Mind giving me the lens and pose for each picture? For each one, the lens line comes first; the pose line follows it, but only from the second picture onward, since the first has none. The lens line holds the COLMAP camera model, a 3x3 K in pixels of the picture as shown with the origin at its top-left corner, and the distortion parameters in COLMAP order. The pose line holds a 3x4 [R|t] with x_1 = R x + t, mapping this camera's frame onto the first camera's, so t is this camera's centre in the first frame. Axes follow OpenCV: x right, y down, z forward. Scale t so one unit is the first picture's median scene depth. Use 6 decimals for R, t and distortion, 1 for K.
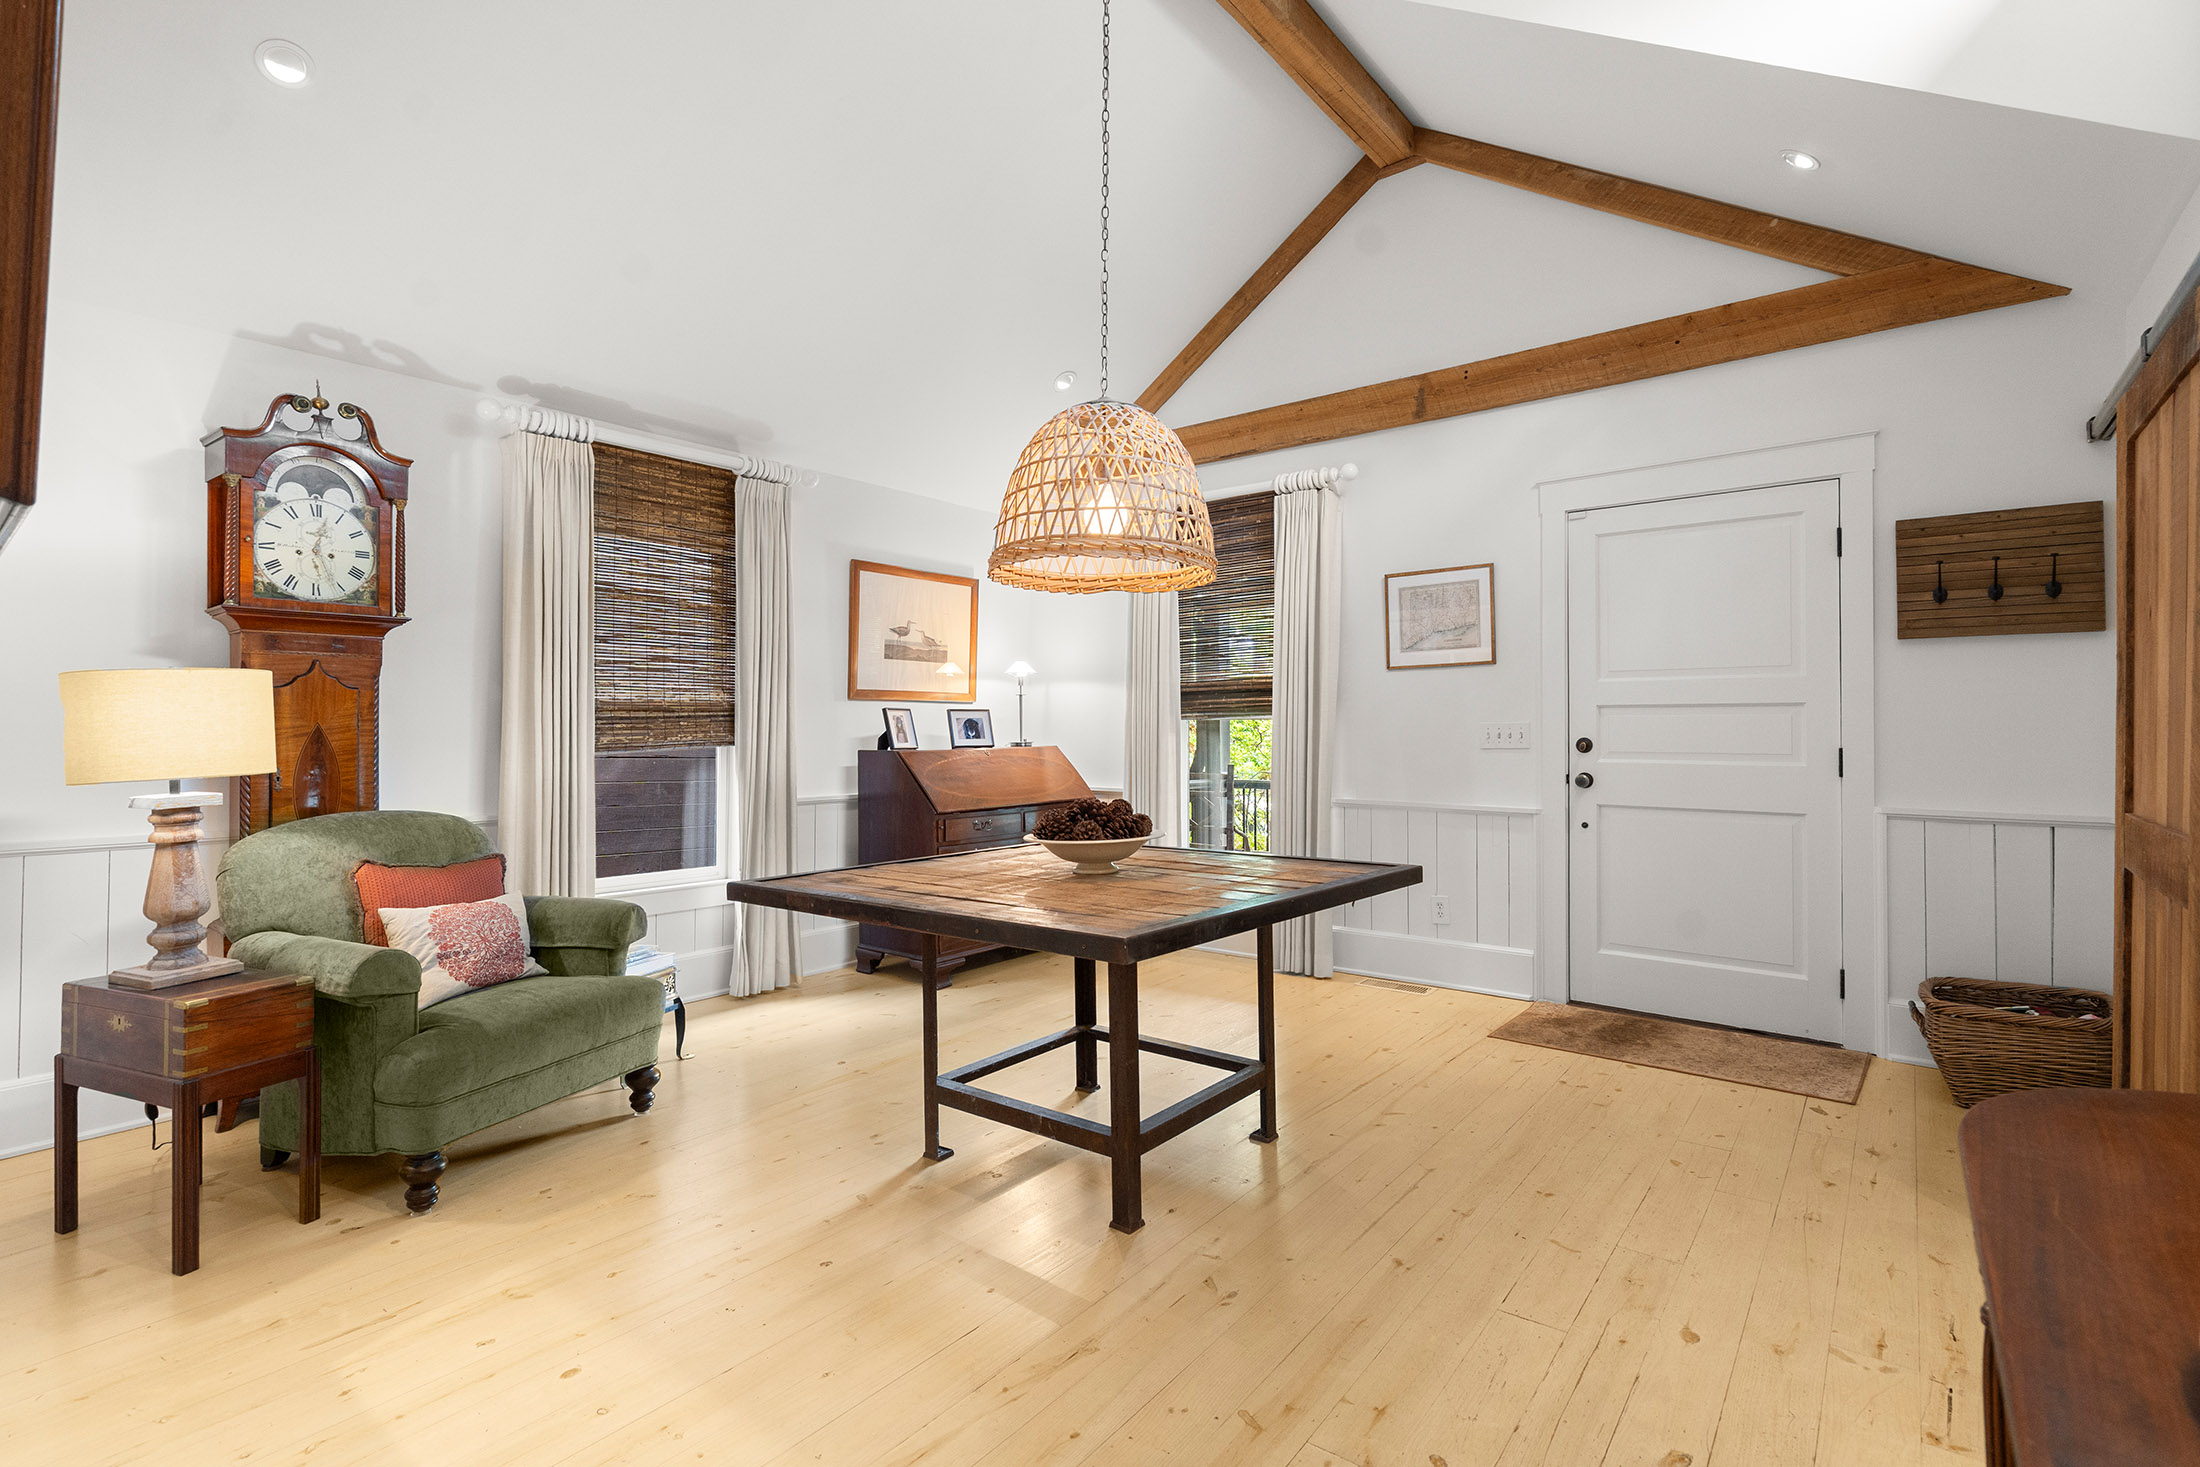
lens RADIAL K [[998.6, 0, 1097.4], [0, 998.6, 708.4], [0, 0, 1]] dist [-0.006218, 0.002693]
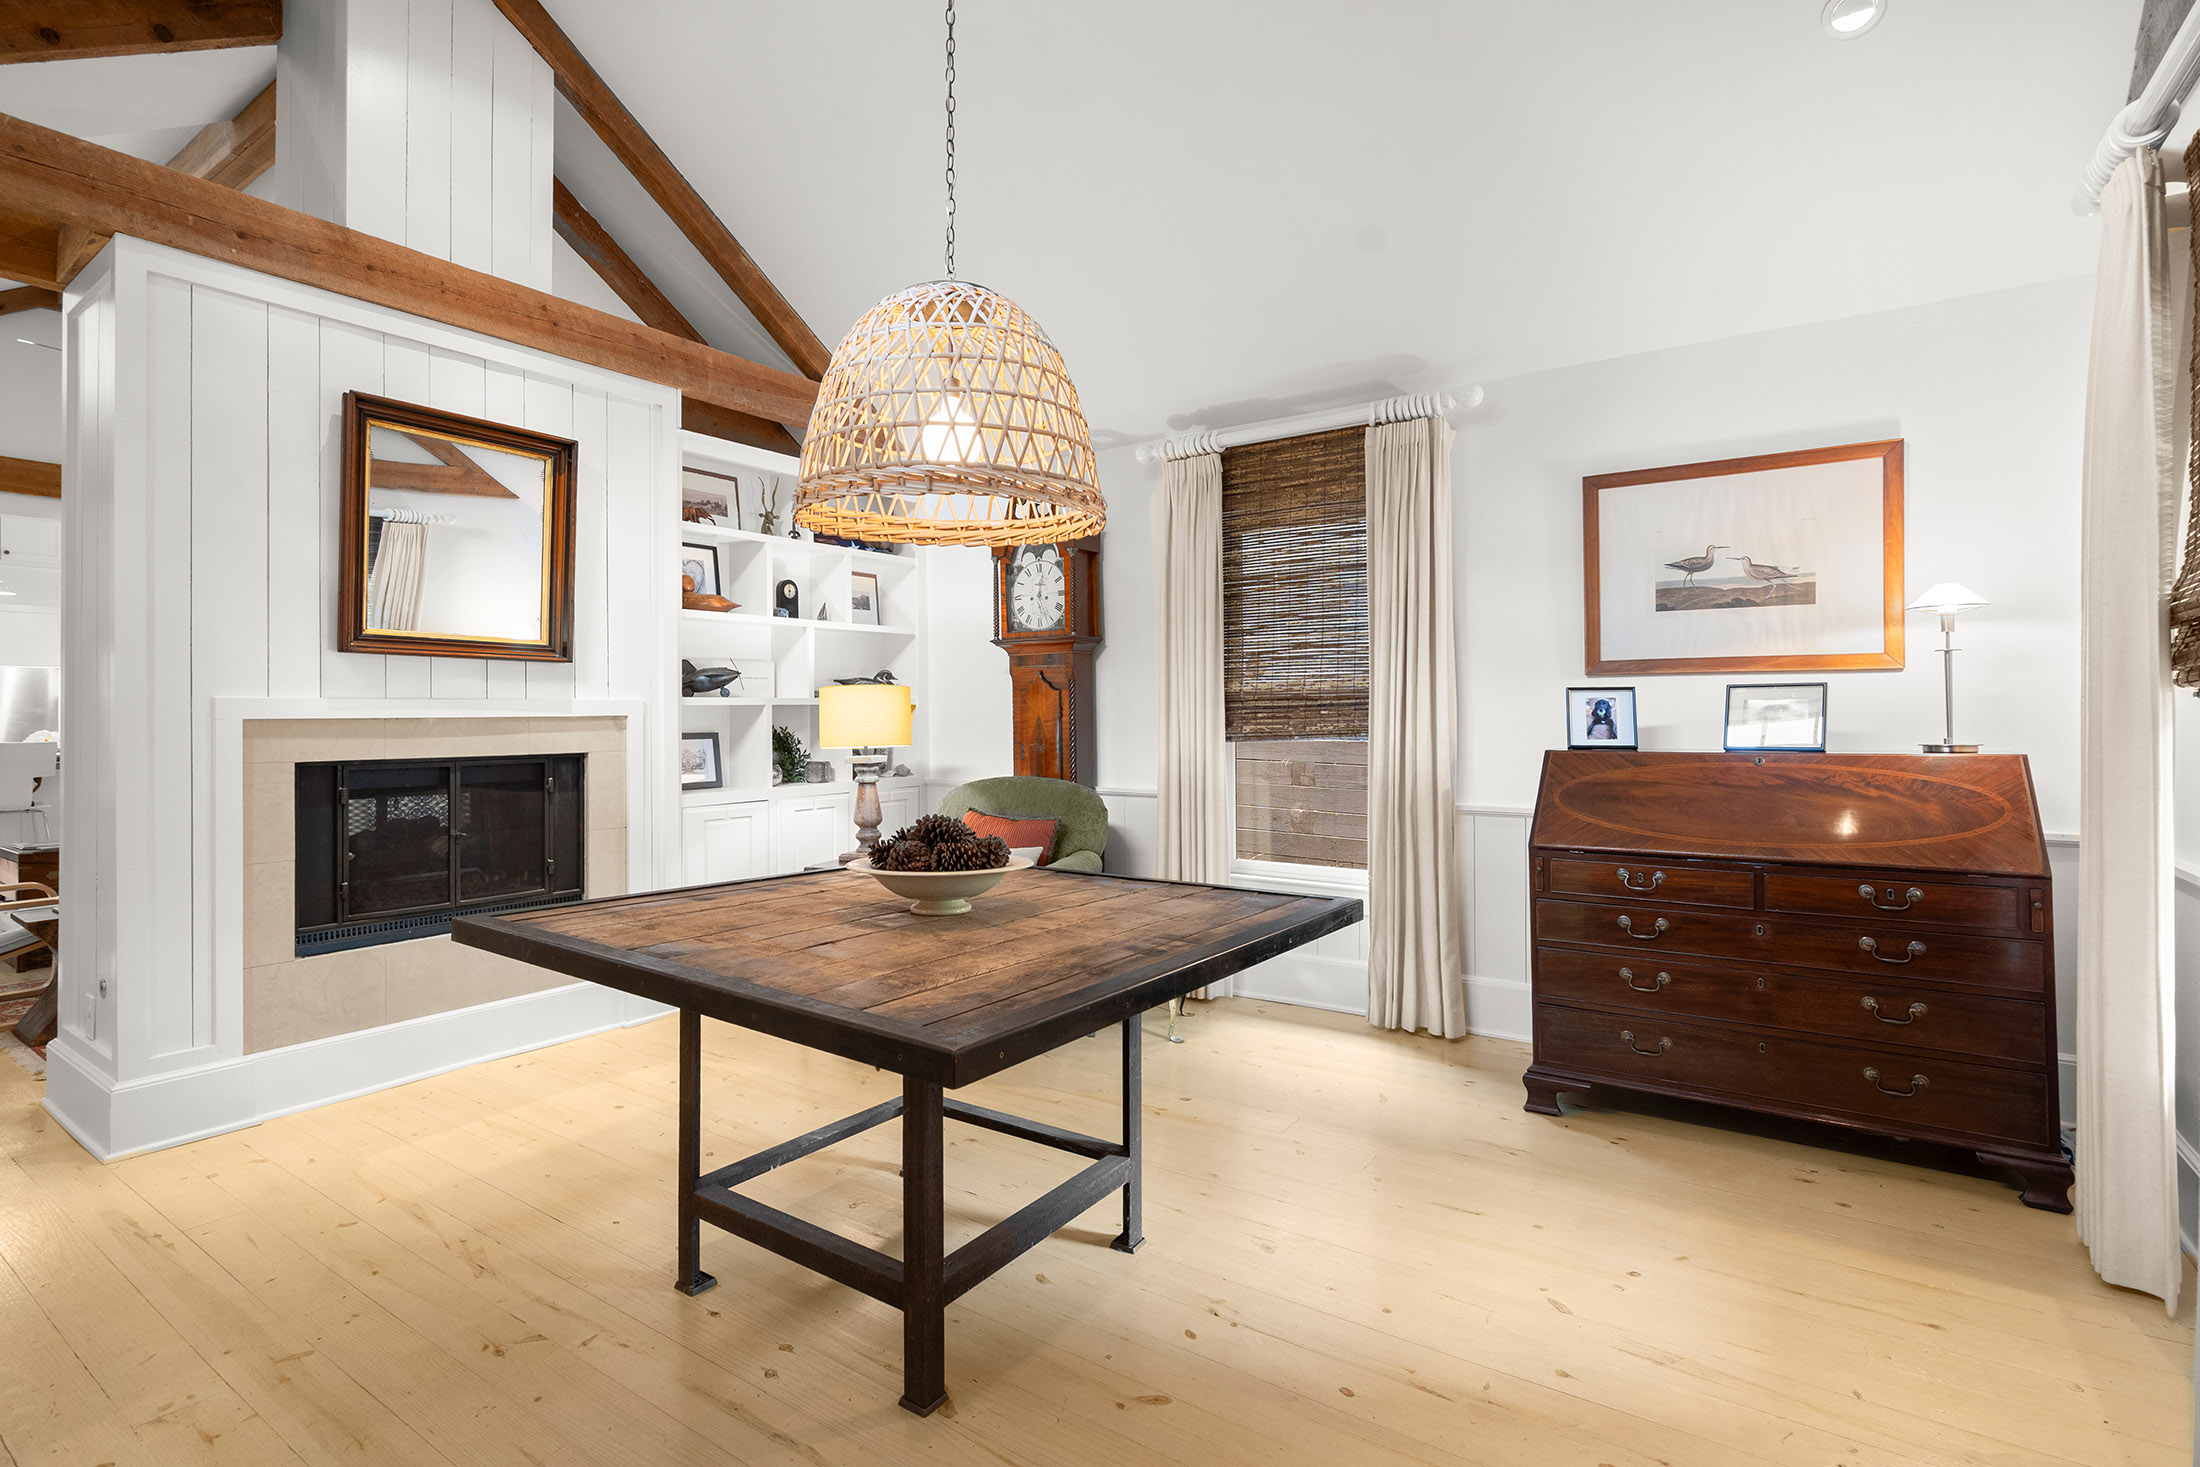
lens RADIAL K [[998.6, 0, 1050.3], [0, 998.6, 708.0], [0, 0, 1]] dist [-0.006218, 0.002693]
pose [[0.084895, -0.004586, -0.996379, 0.516451], [0.024431, 0.999698, -0.002520, 0.007499], [0.996090, -0.024128, 0.084982, 0.684069]]
